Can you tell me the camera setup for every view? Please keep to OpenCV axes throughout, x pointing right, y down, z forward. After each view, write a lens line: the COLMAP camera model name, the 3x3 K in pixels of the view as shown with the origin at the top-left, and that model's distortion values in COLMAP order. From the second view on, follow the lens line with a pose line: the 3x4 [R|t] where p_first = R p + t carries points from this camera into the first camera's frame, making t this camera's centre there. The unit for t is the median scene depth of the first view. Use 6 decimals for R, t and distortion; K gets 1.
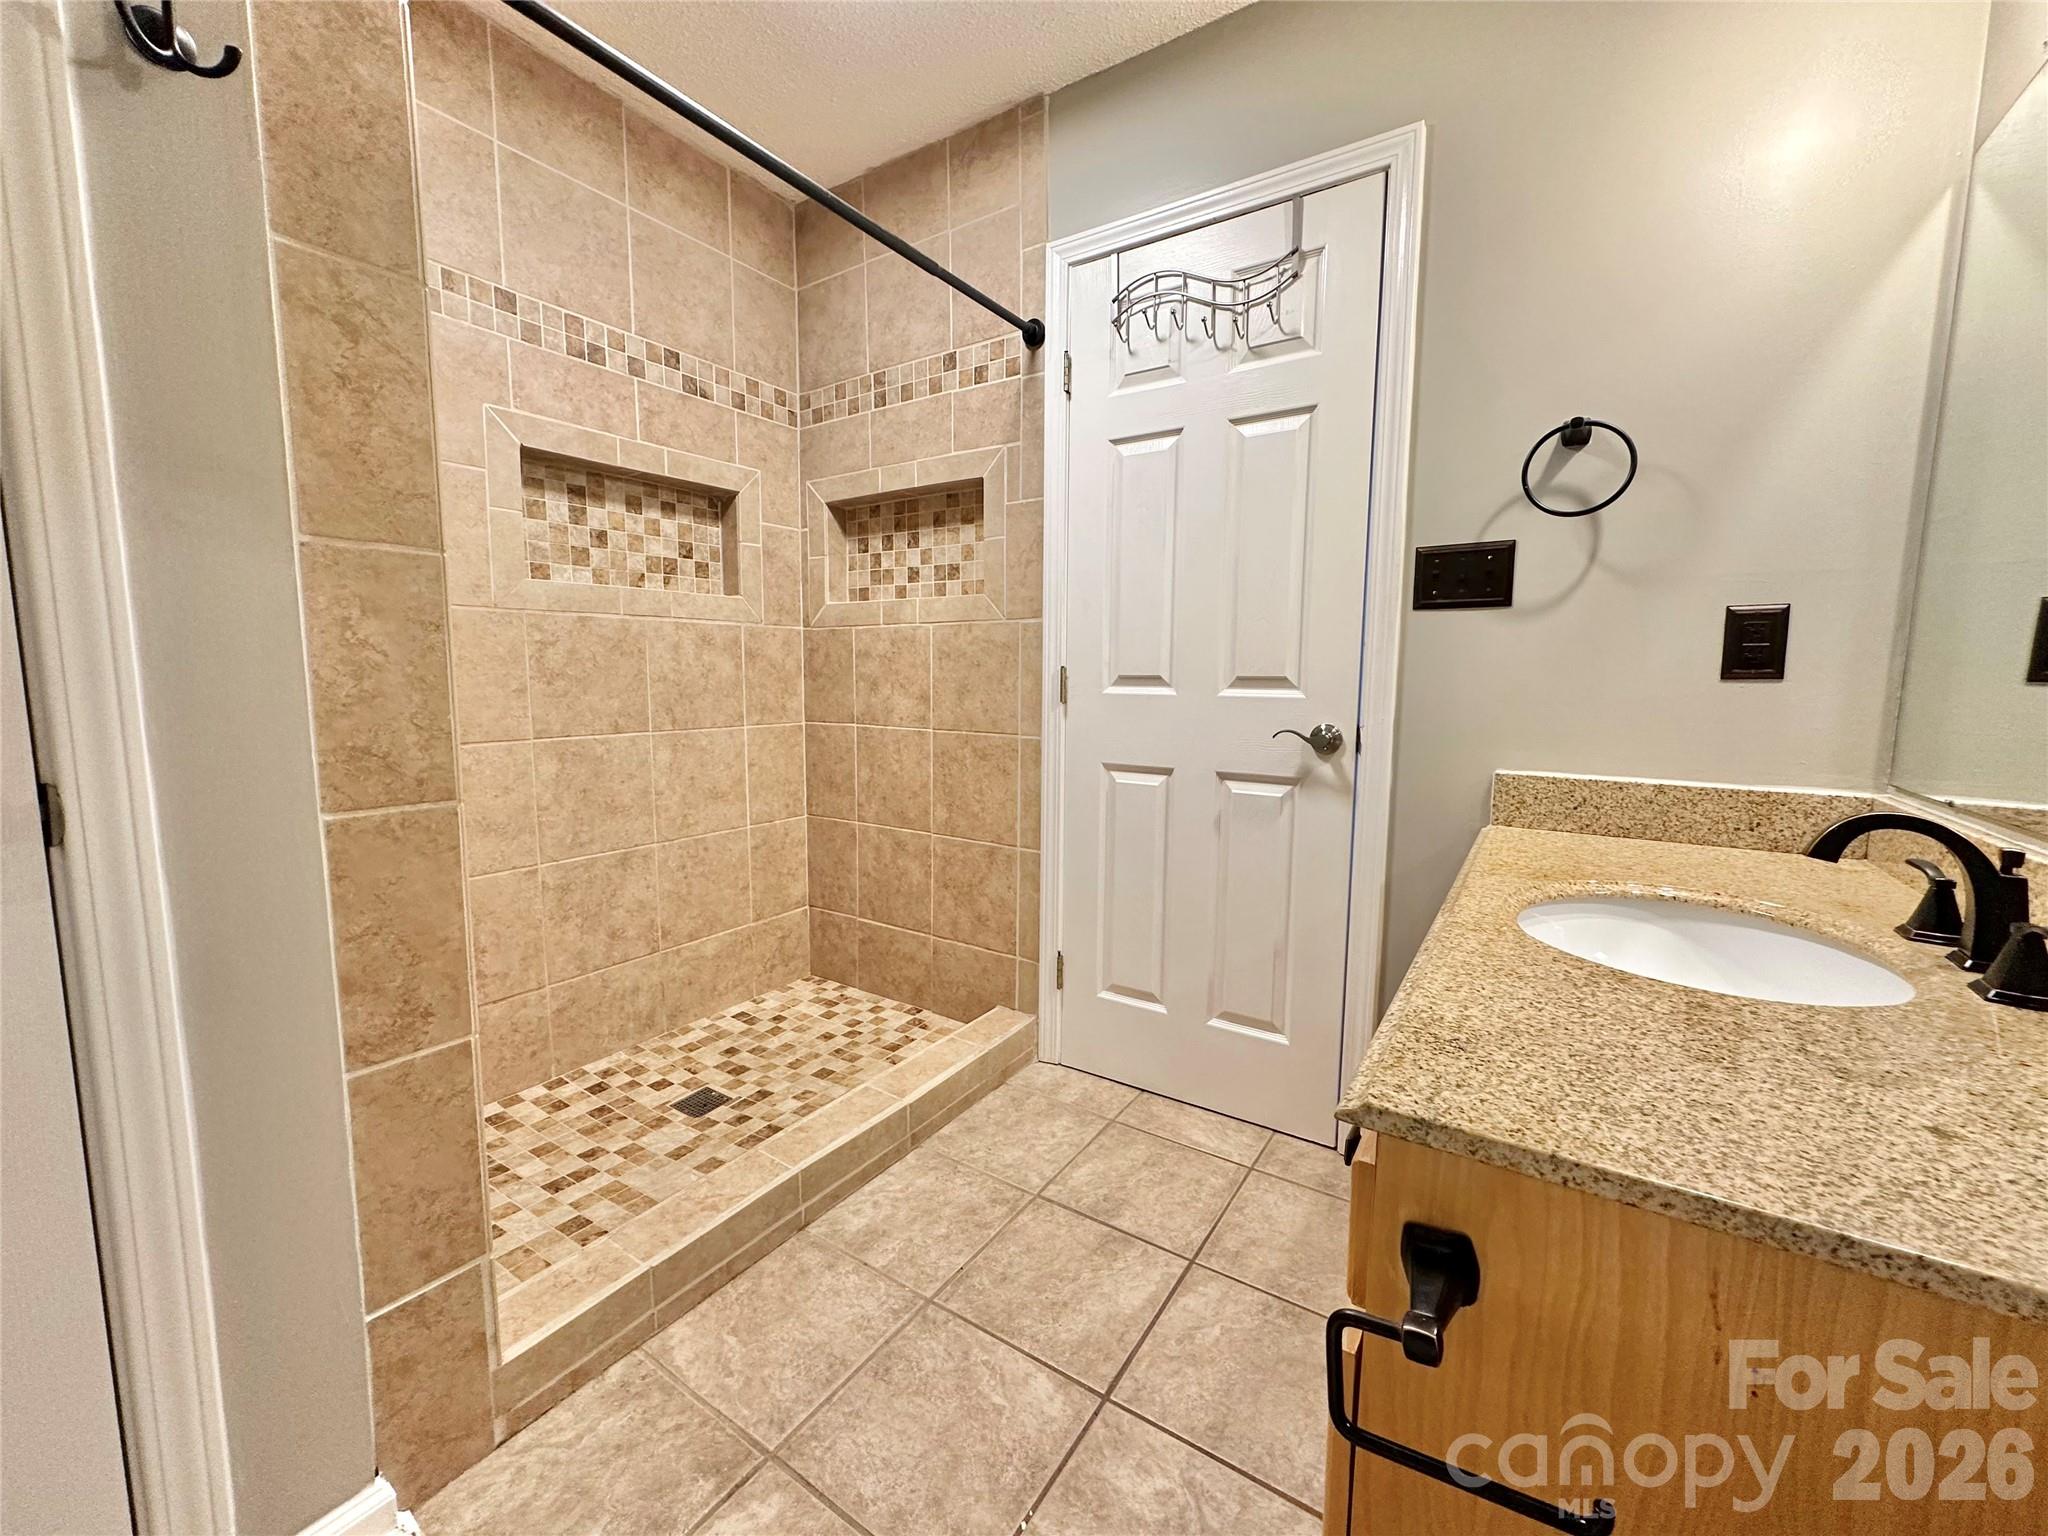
lens RADIAL K [[818.6, 0, 1022.4], [0, 818.6, 767.6], [0, 0, 1]] dist [0.001509, 0.000036]
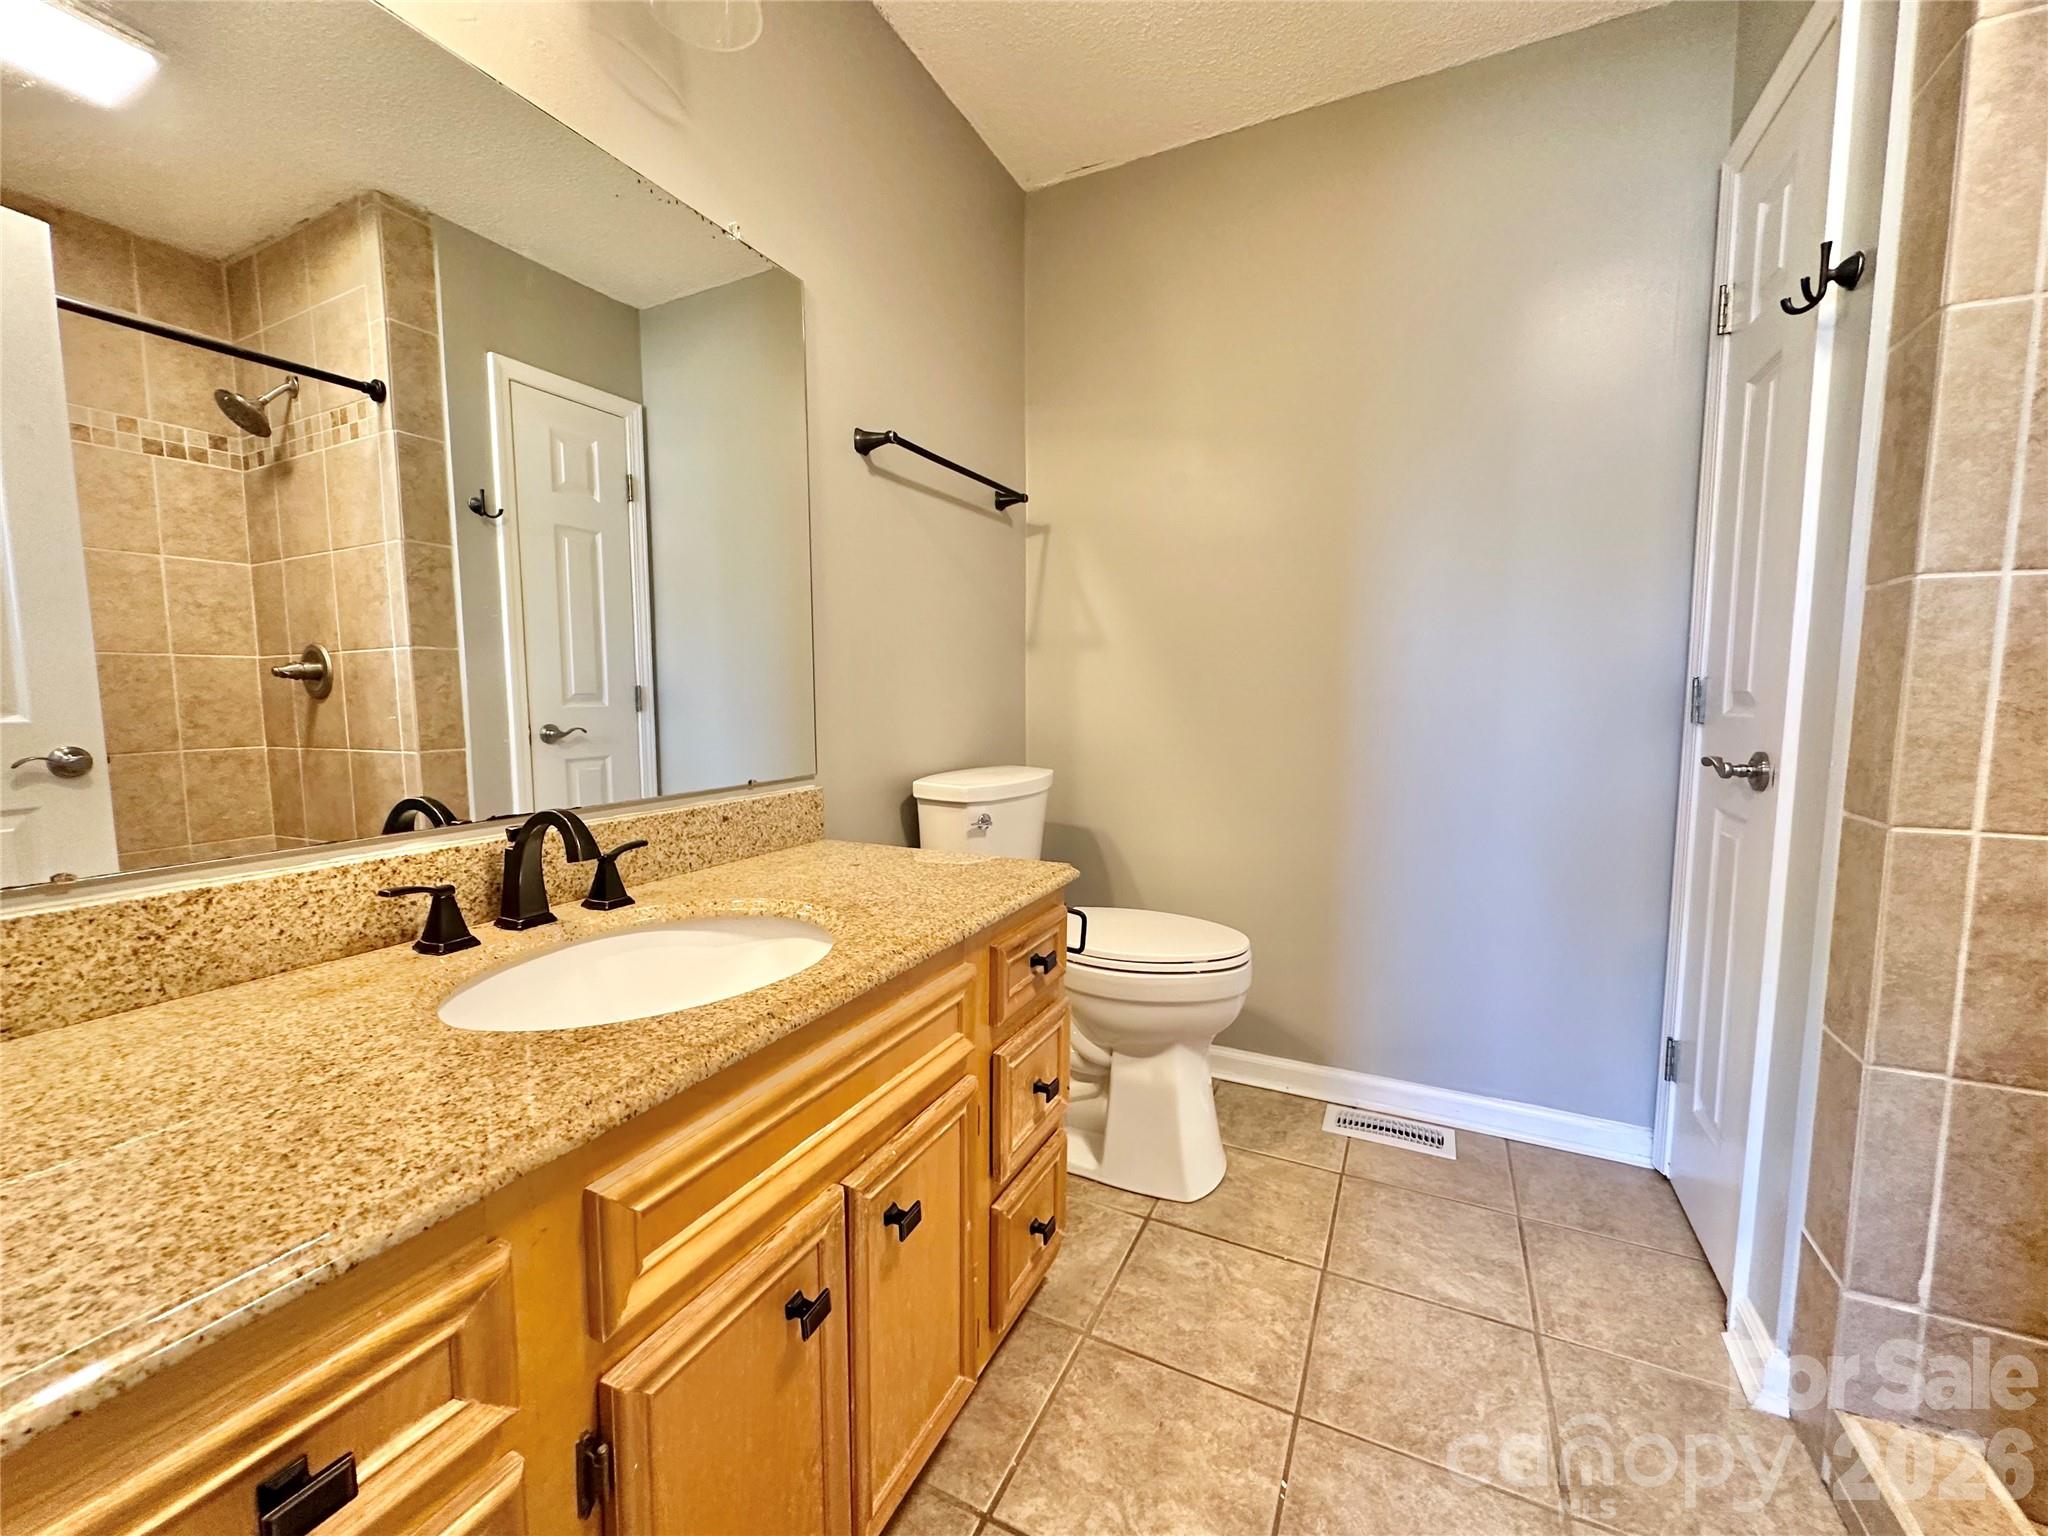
lens RADIAL K [[818.6, 0, 1023.2], [0, 818.6, 766.1], [0, 0, 1]] dist [0.001509, 0.000036]
pose [[-0.992254, 0.003427, -0.124182, 0.553411], [-0.022333, 0.978414, 0.205444, -0.245437], [0.122205, 0.206626, -0.970758, 2.121629]]
